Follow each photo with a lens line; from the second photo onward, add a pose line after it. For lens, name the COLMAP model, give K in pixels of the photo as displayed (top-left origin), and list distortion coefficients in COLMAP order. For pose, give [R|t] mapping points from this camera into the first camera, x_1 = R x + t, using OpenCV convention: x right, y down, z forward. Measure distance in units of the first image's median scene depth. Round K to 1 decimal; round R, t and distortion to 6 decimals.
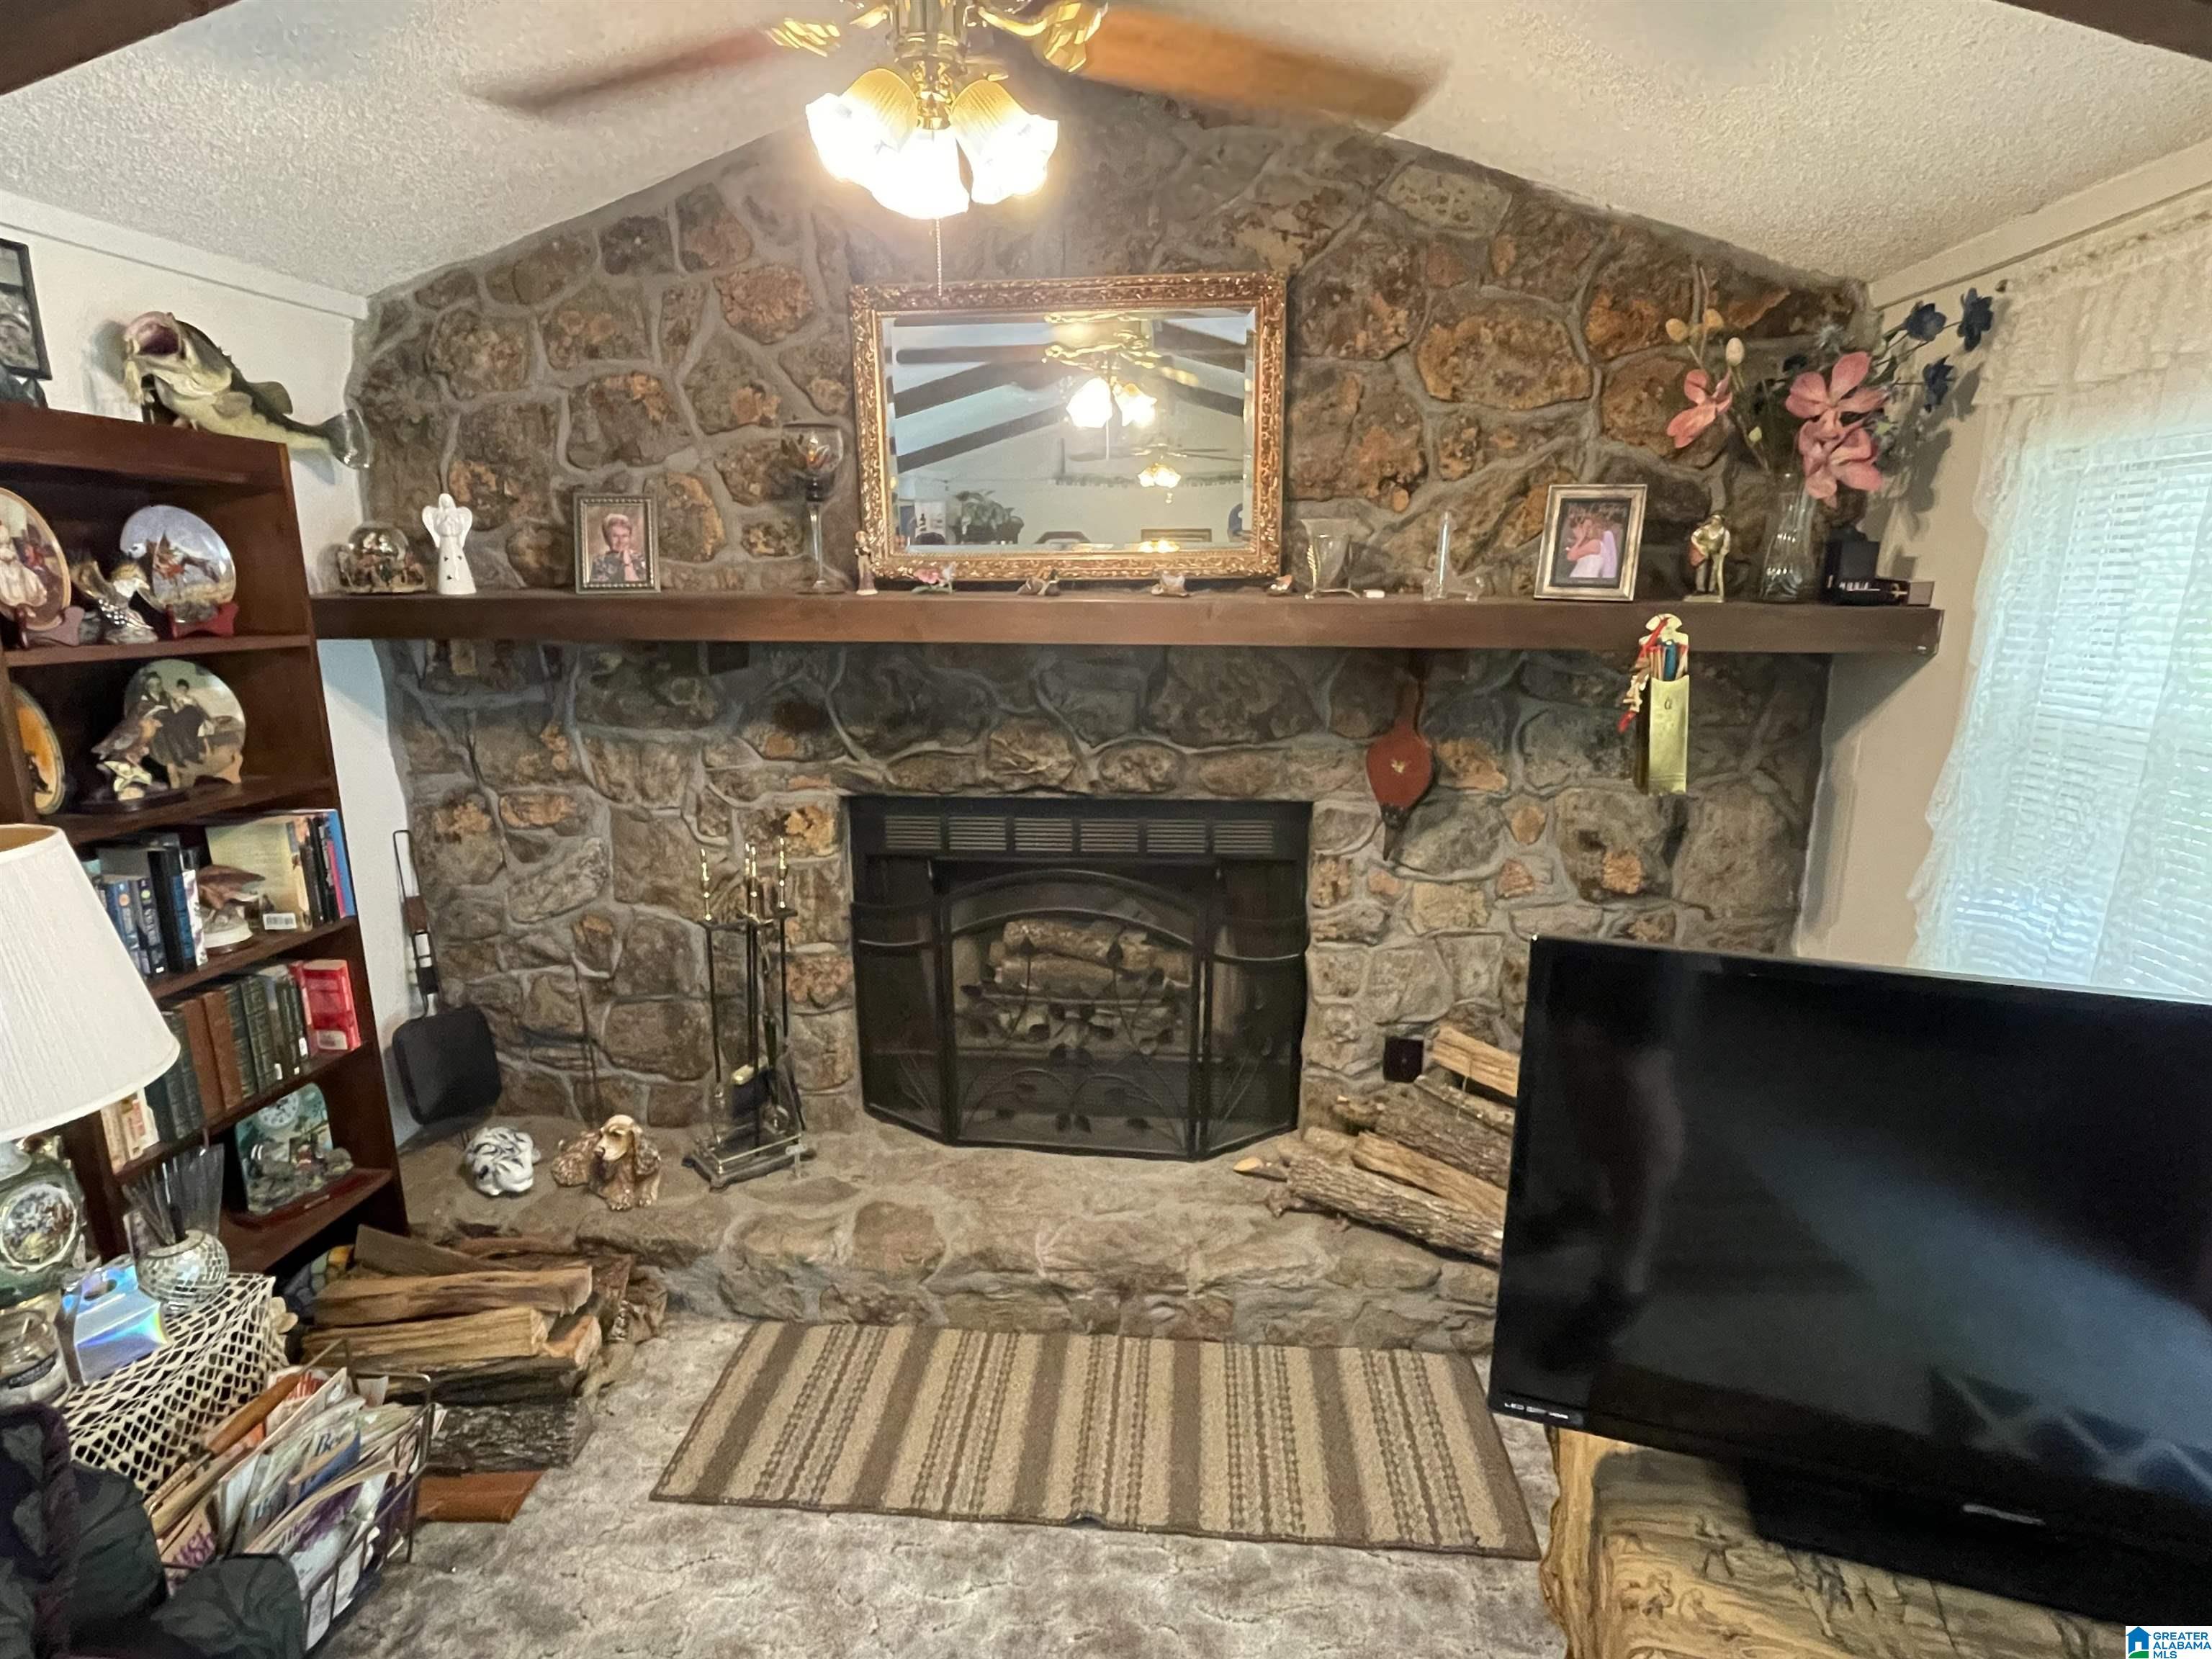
lens RADIAL K [[1177.9, 0, 1107.8], [0, 1177.9, 834.8], [0, 0, 1]] dist [0.000791, -0.000537]
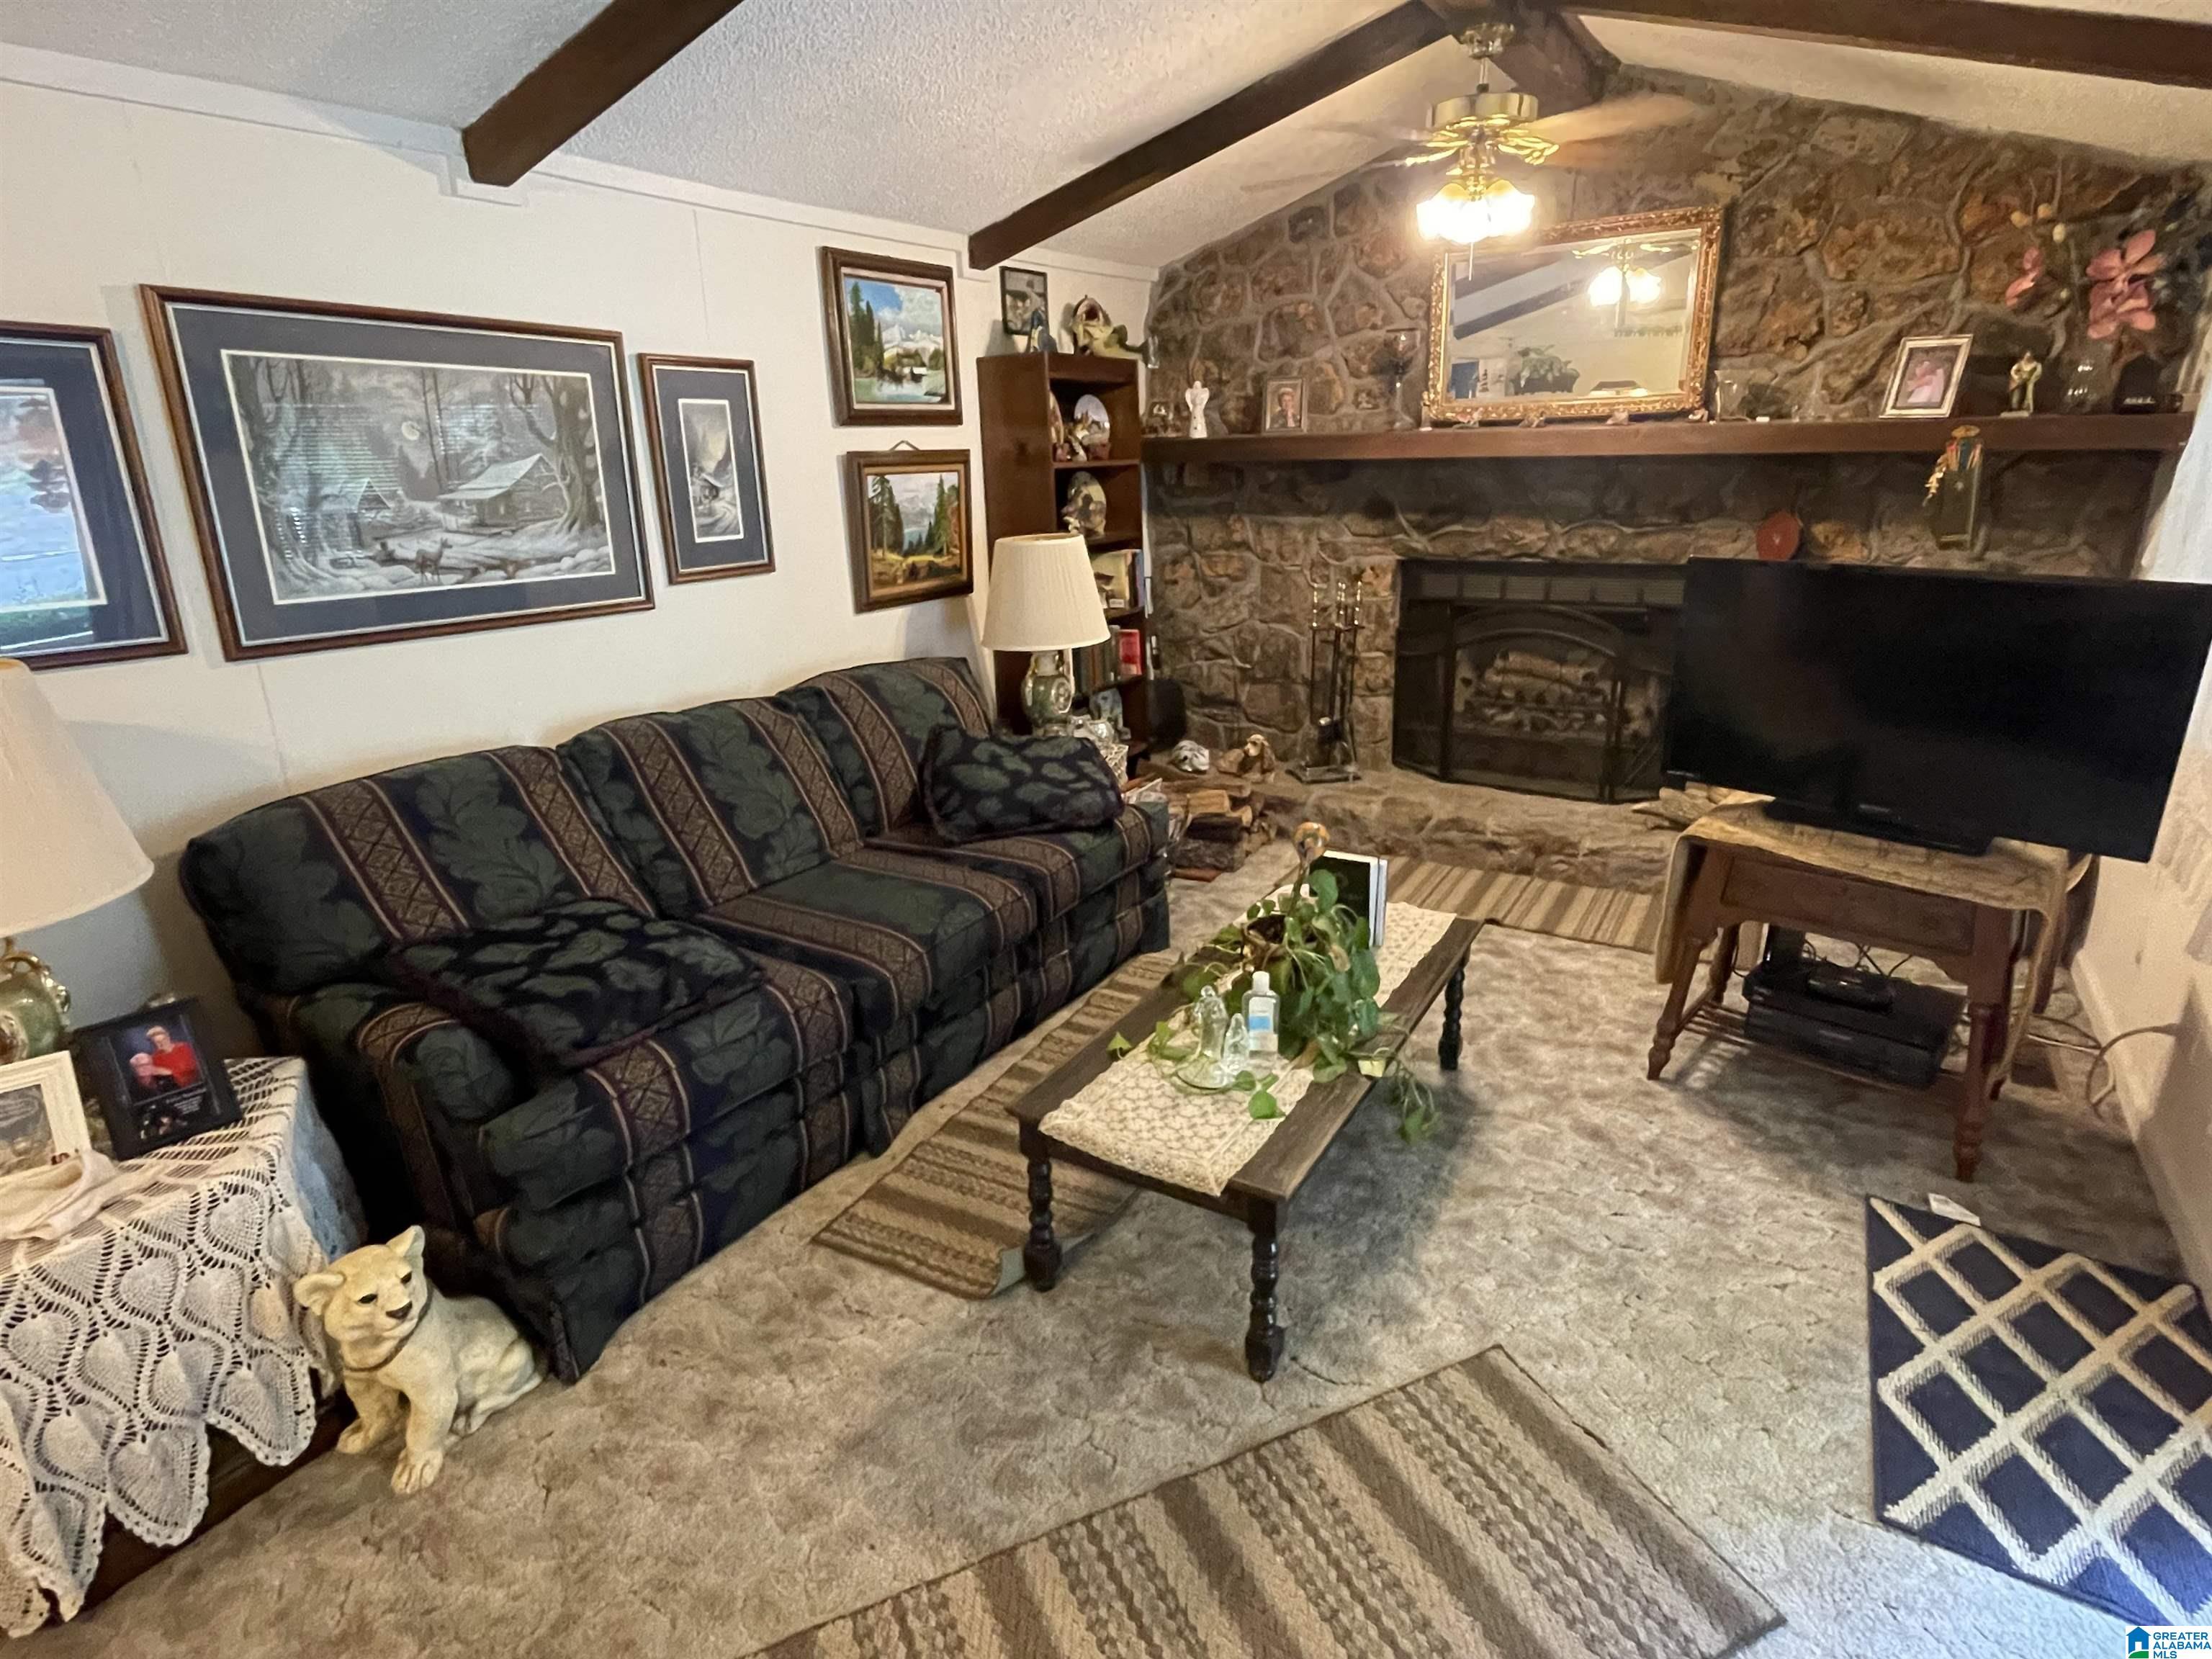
lens RADIAL K [[1177.9, 0, 1103.6], [0, 1177.9, 828.0], [0, 0, 1]] dist [0.000791, -0.000537]
pose [[0.897273, 0.112629, -0.426868, 0.164702], [-0.067155, 0.990478, 0.120178, 0.186210], [0.436339, -0.079166, 0.896293, -0.750822]]
